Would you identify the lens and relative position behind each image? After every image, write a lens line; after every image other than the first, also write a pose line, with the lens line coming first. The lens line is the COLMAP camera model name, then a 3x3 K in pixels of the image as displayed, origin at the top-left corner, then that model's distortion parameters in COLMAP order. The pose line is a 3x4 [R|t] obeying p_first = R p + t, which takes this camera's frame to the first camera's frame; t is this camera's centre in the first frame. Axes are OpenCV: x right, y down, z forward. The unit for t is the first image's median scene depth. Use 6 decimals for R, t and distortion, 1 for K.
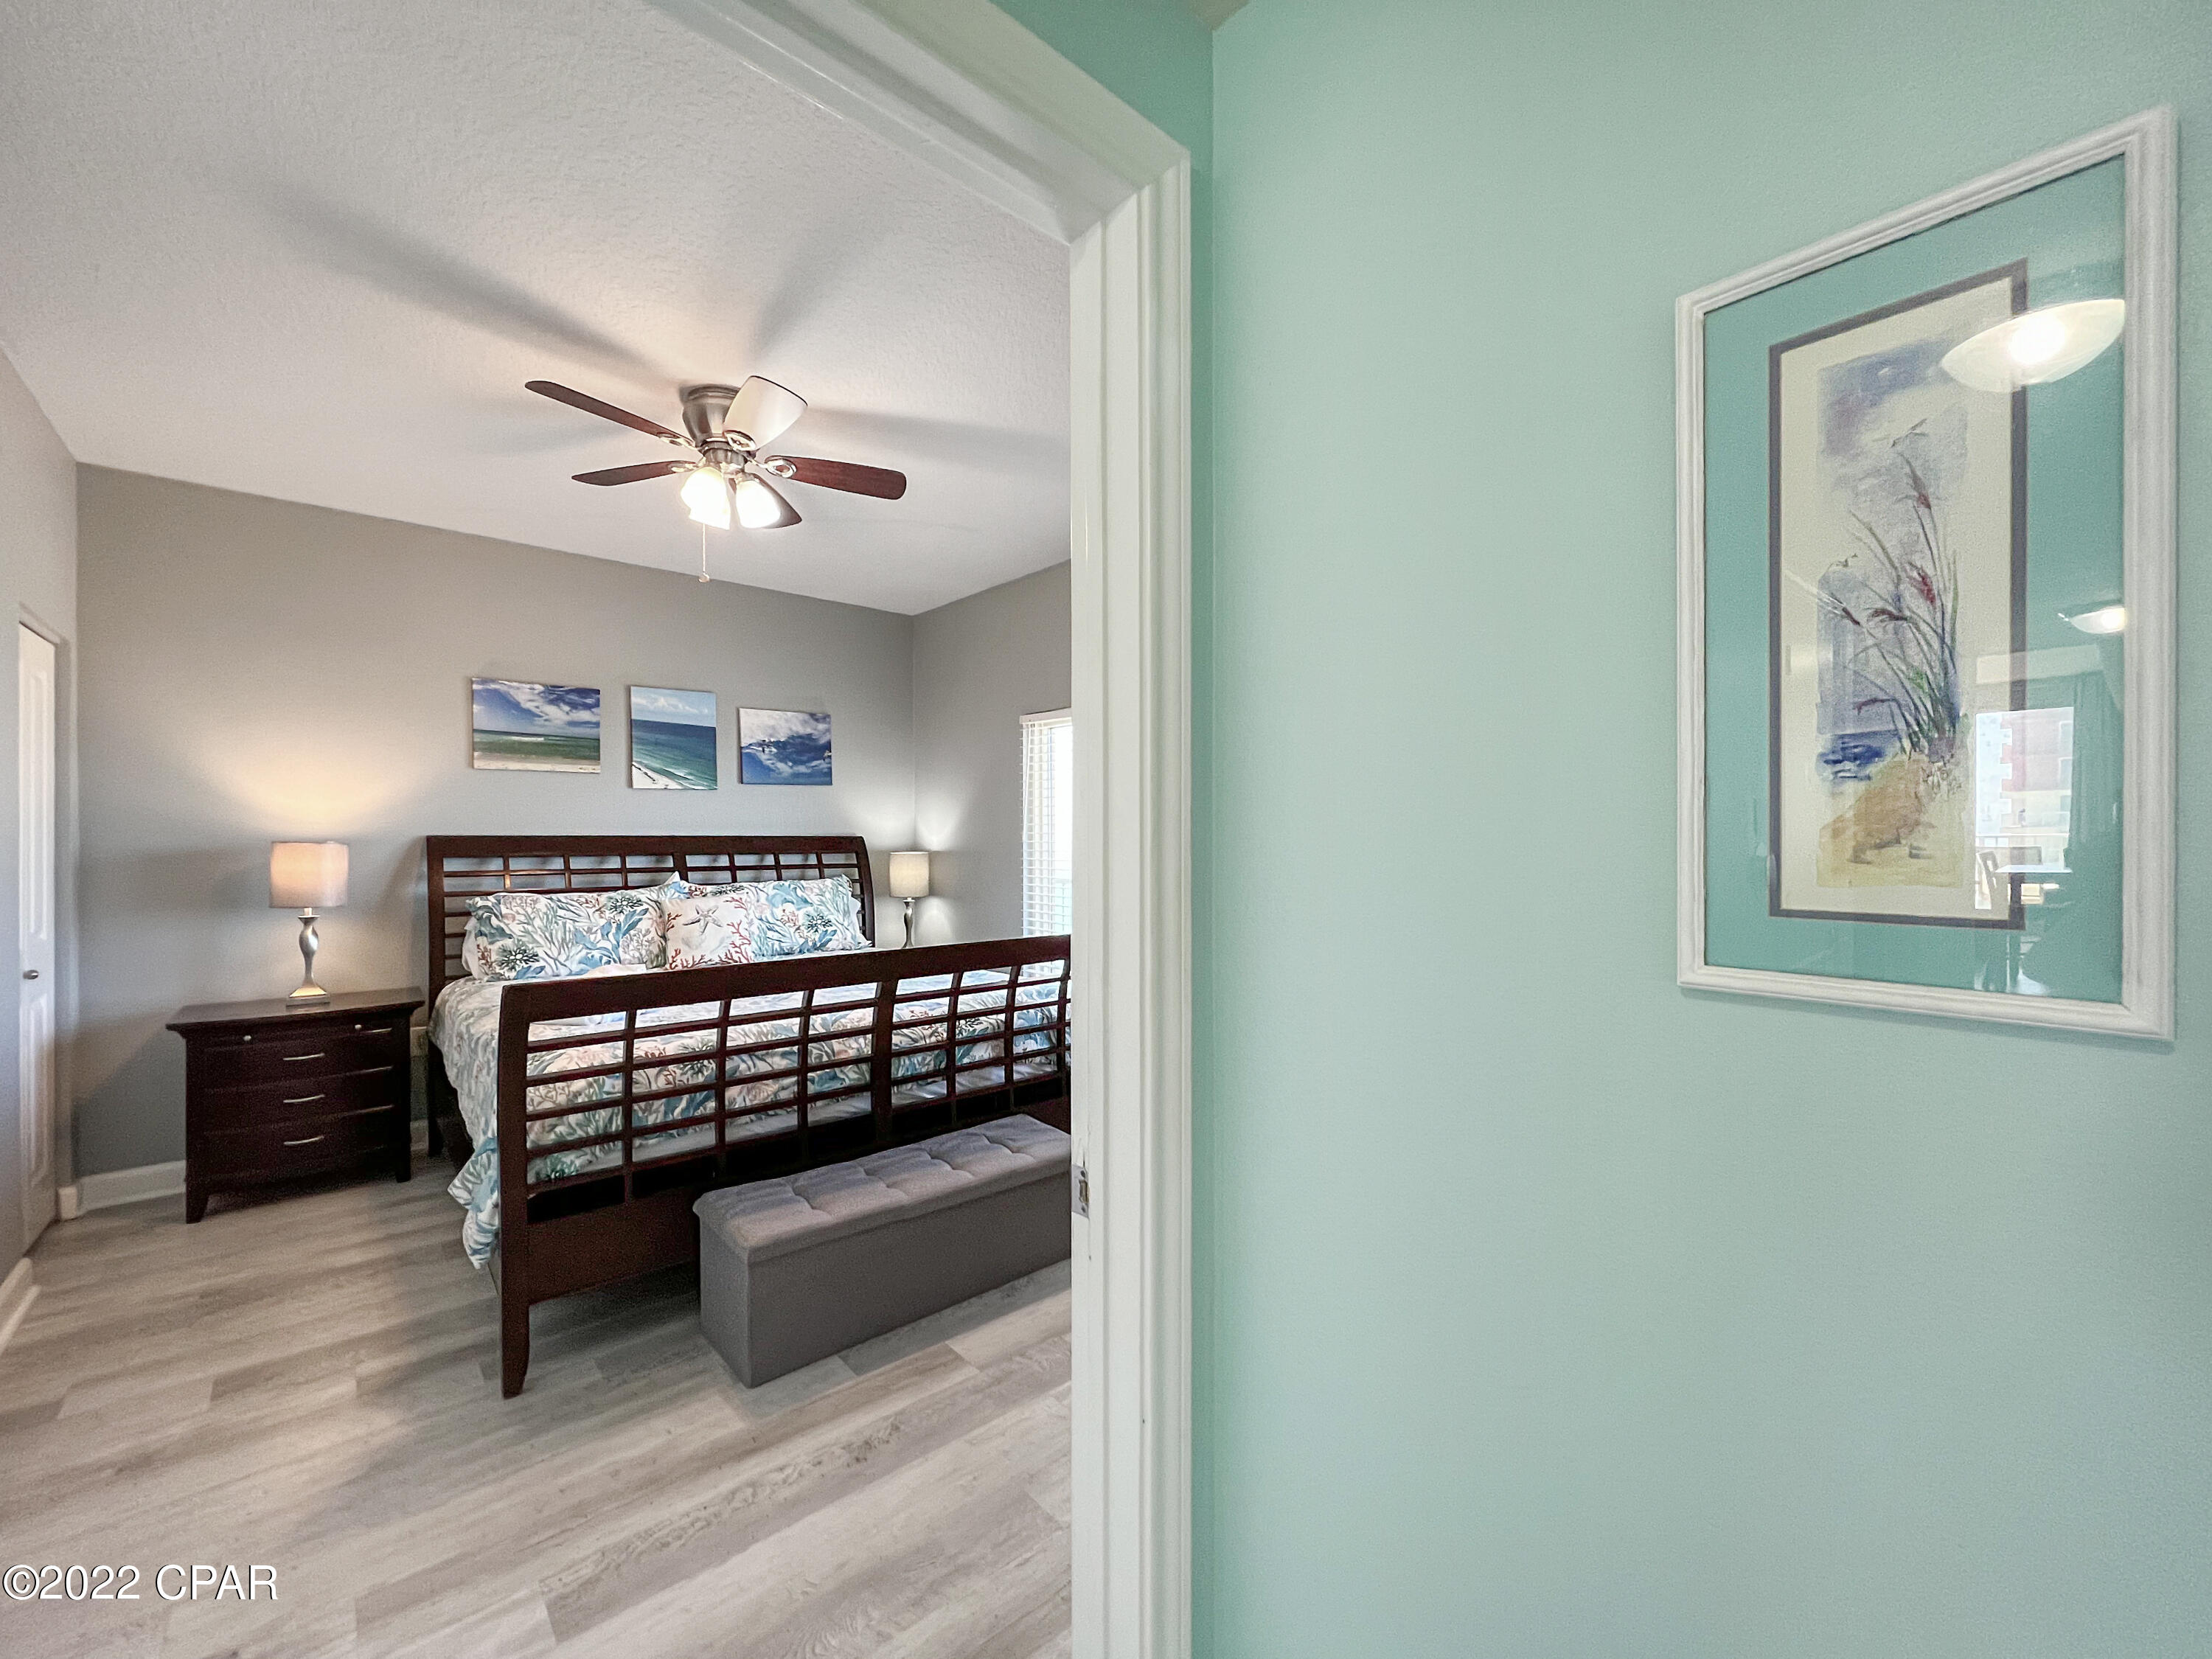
lens RADIAL K [[890.9, 0, 1104.0], [0, 890.9, 837.5], [0, 0, 1]] dist [-0.001887, 0.000467]
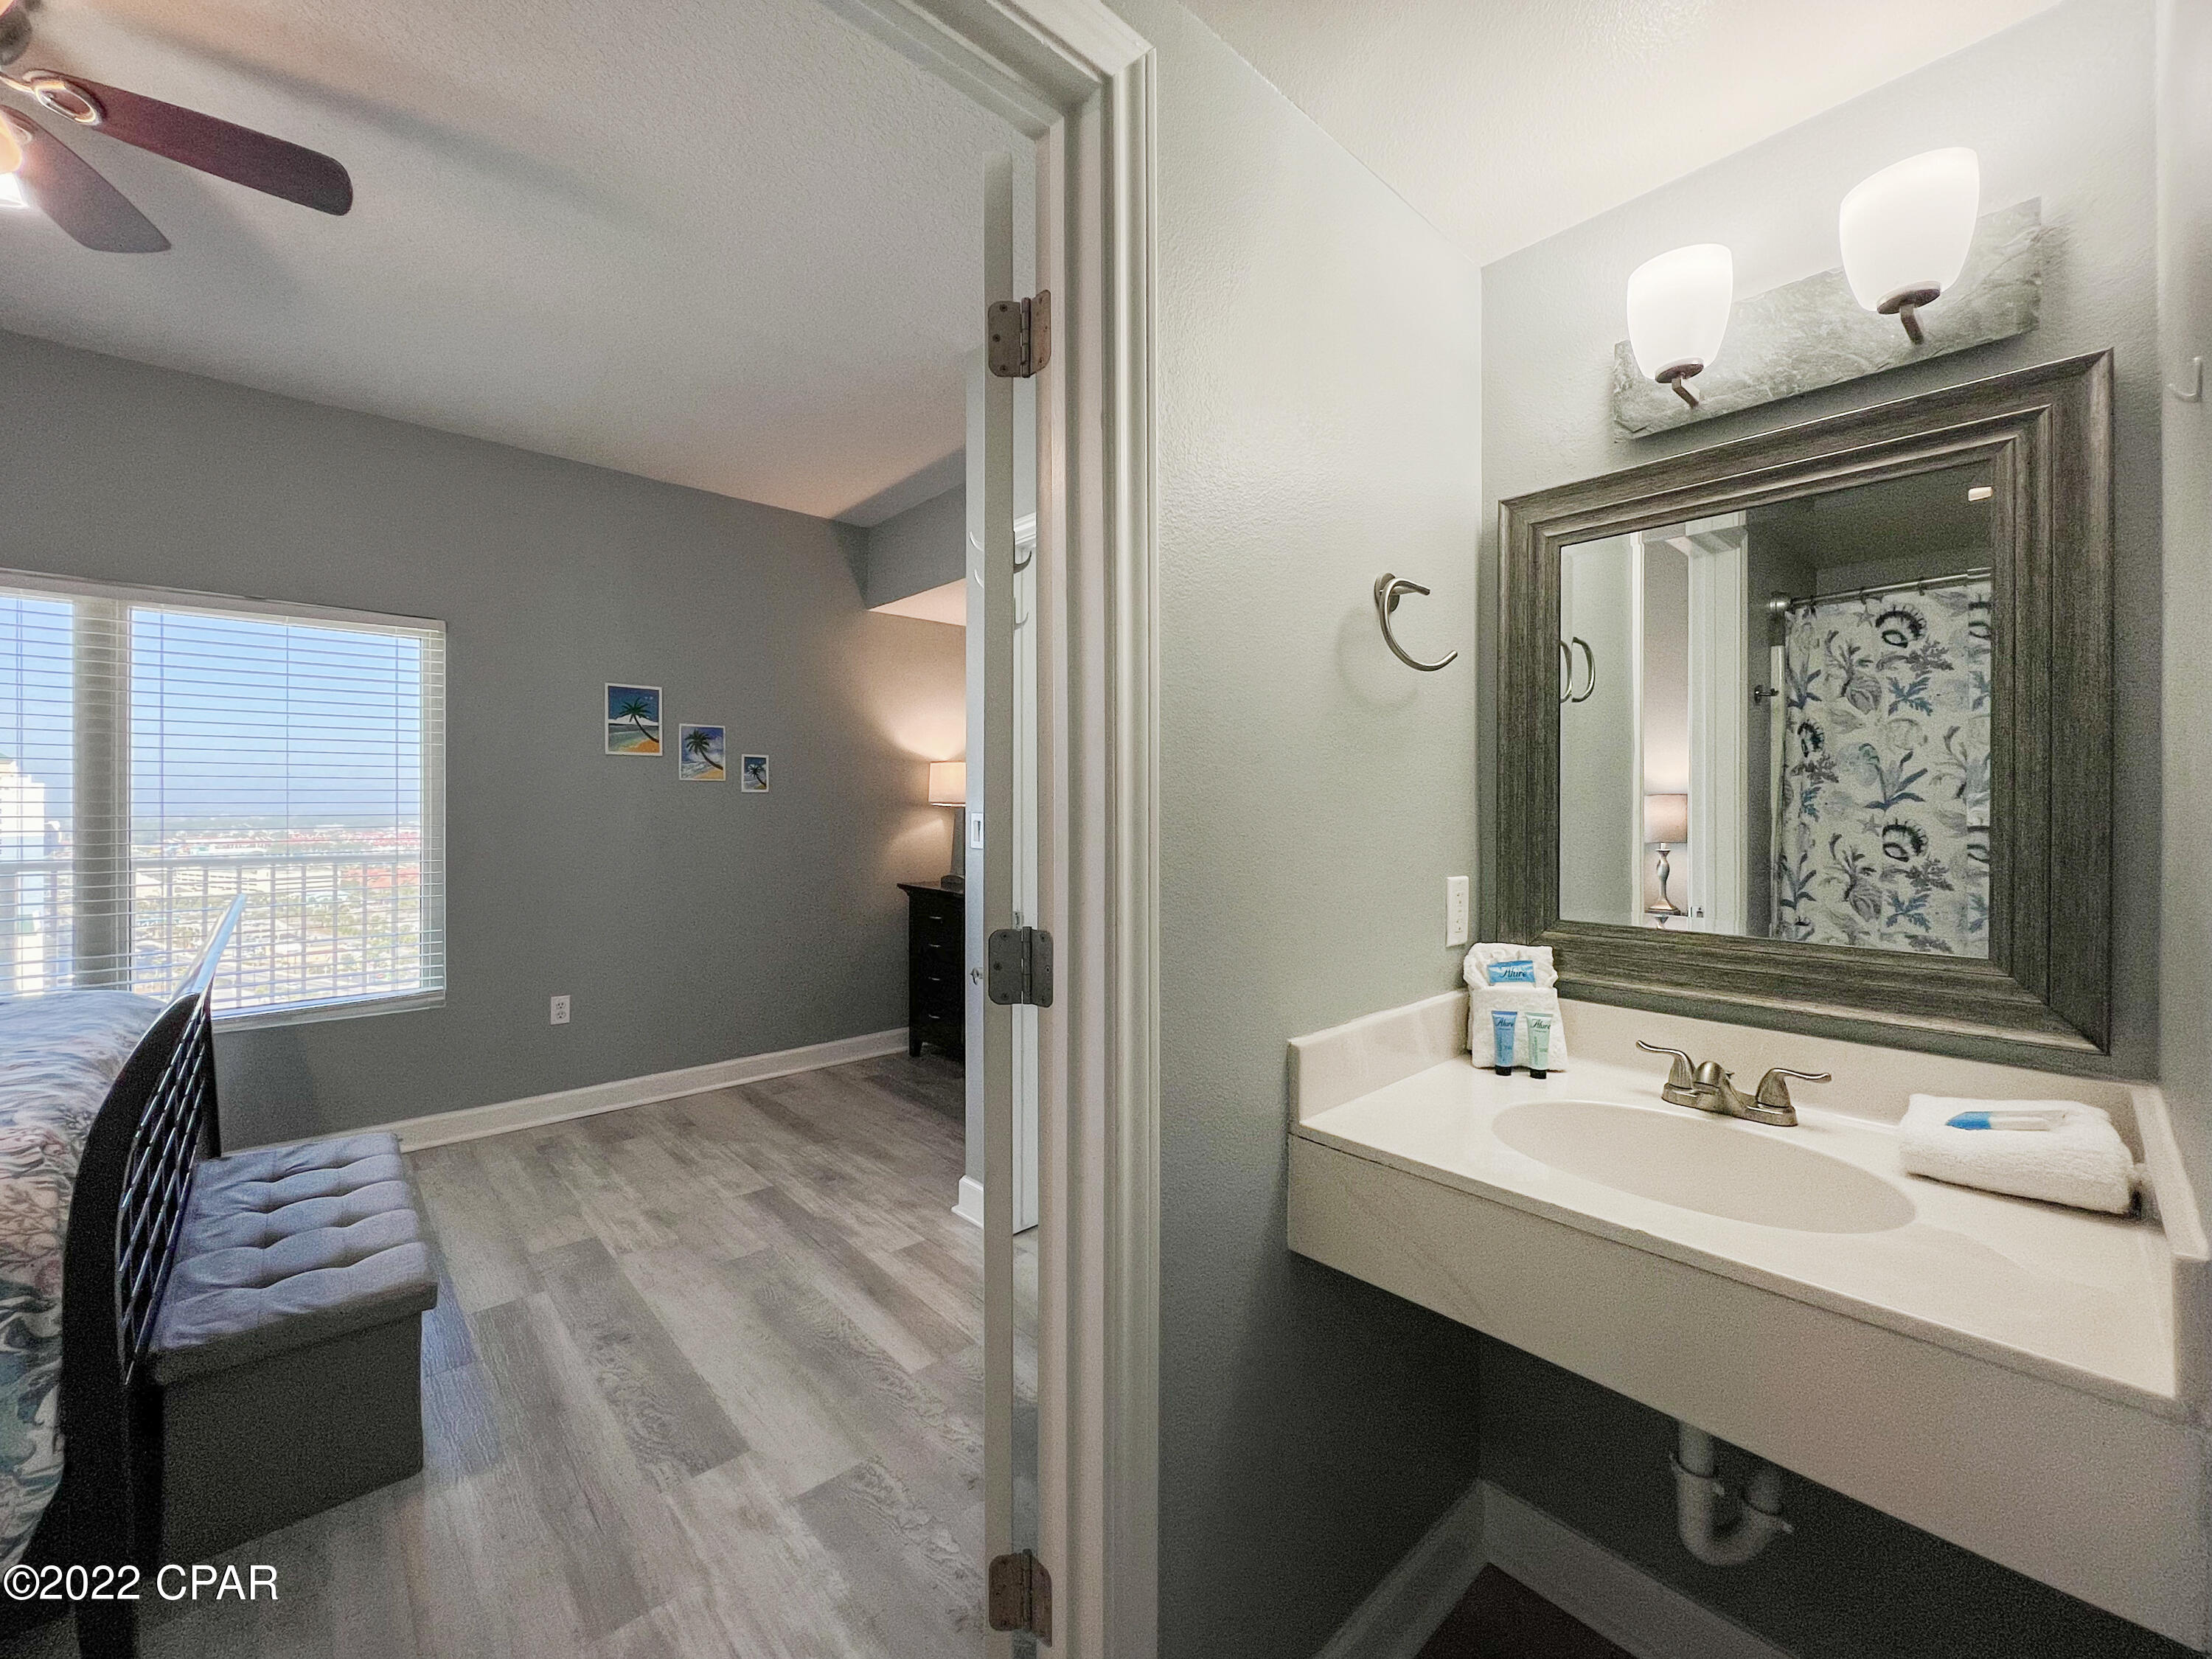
lens RADIAL K [[890.9, 0, 1104.0], [0, 890.9, 837.5], [0, 0, 1]] dist [-0.001887, 0.000467]
pose [[-0.022170, -0.035892, 0.999110, -0.901296], [0.003611, 0.999346, 0.035980, 0.007658], [-0.999748, 0.004405, -0.022026, 0.255630]]
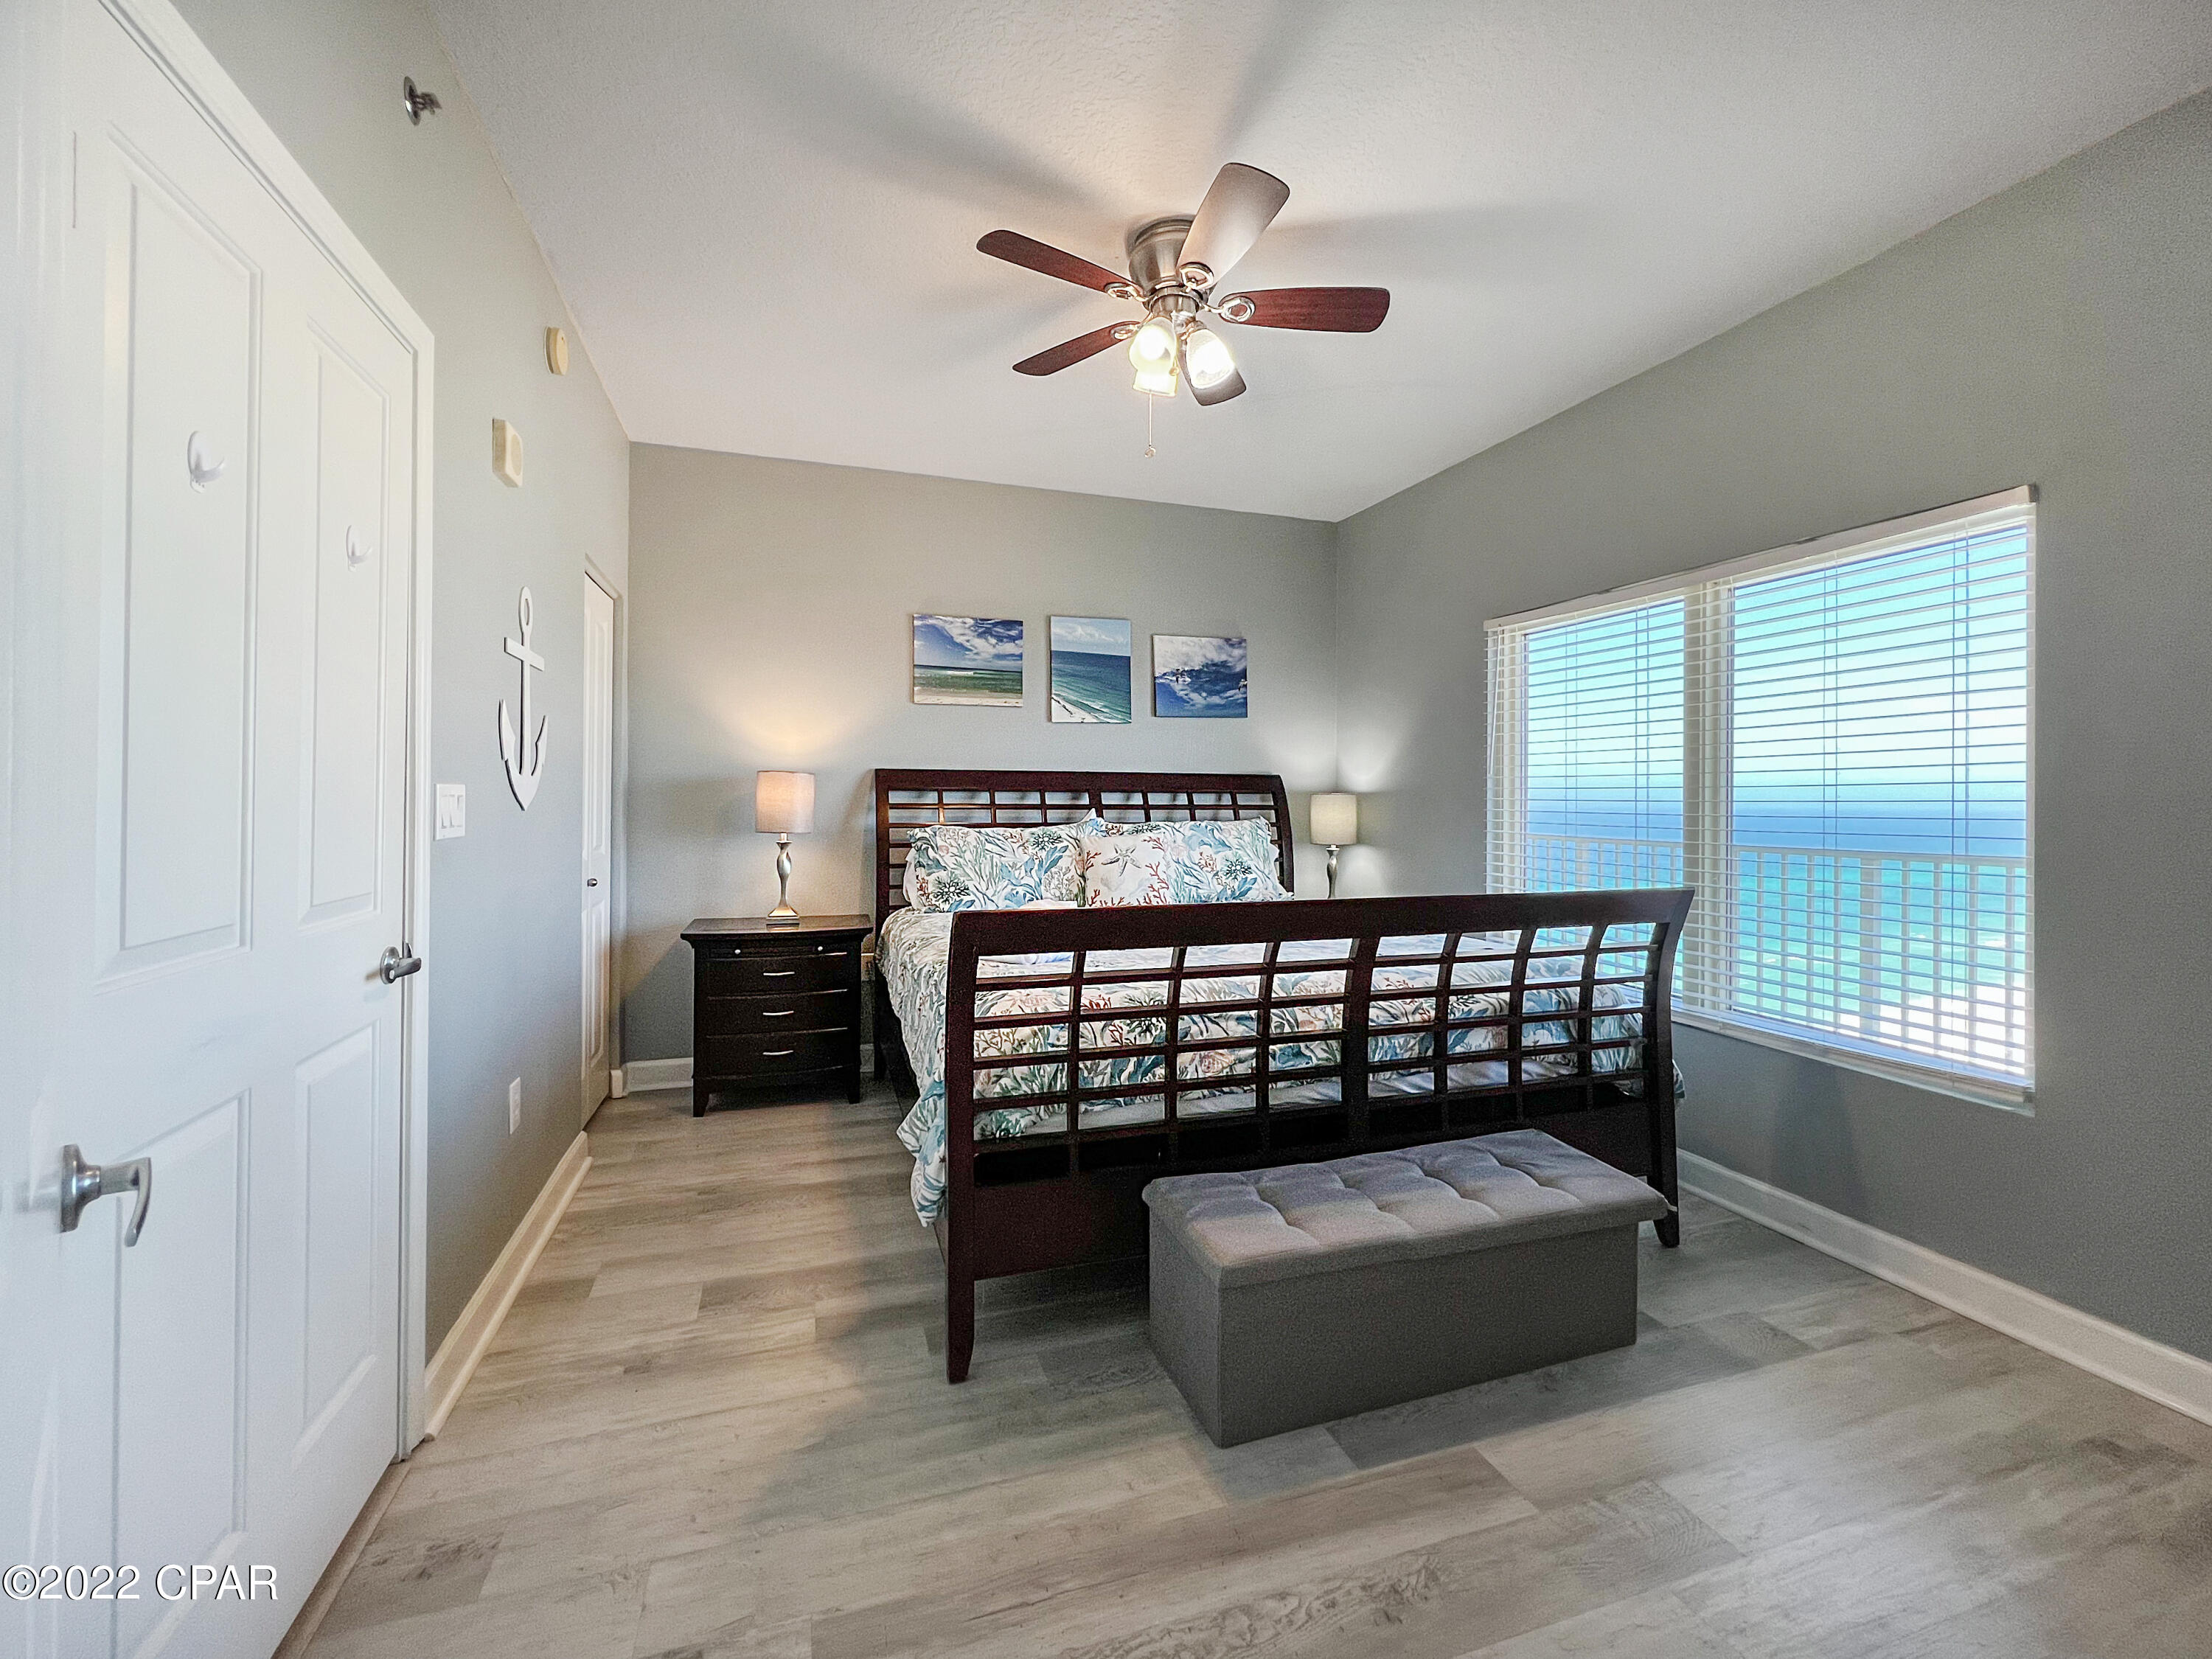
lens RADIAL K [[913.1, 0, 1107.1], [0, 913.1, 792.4], [0, 0, 1]] dist [-0.002441, 0.000019]
pose [[0.922944, 0.005694, -0.384891, -0.134490], [-0.008117, 0.999956, -0.004670, 0.036504], [0.384848, 0.007434, 0.922950, 0.160947]]
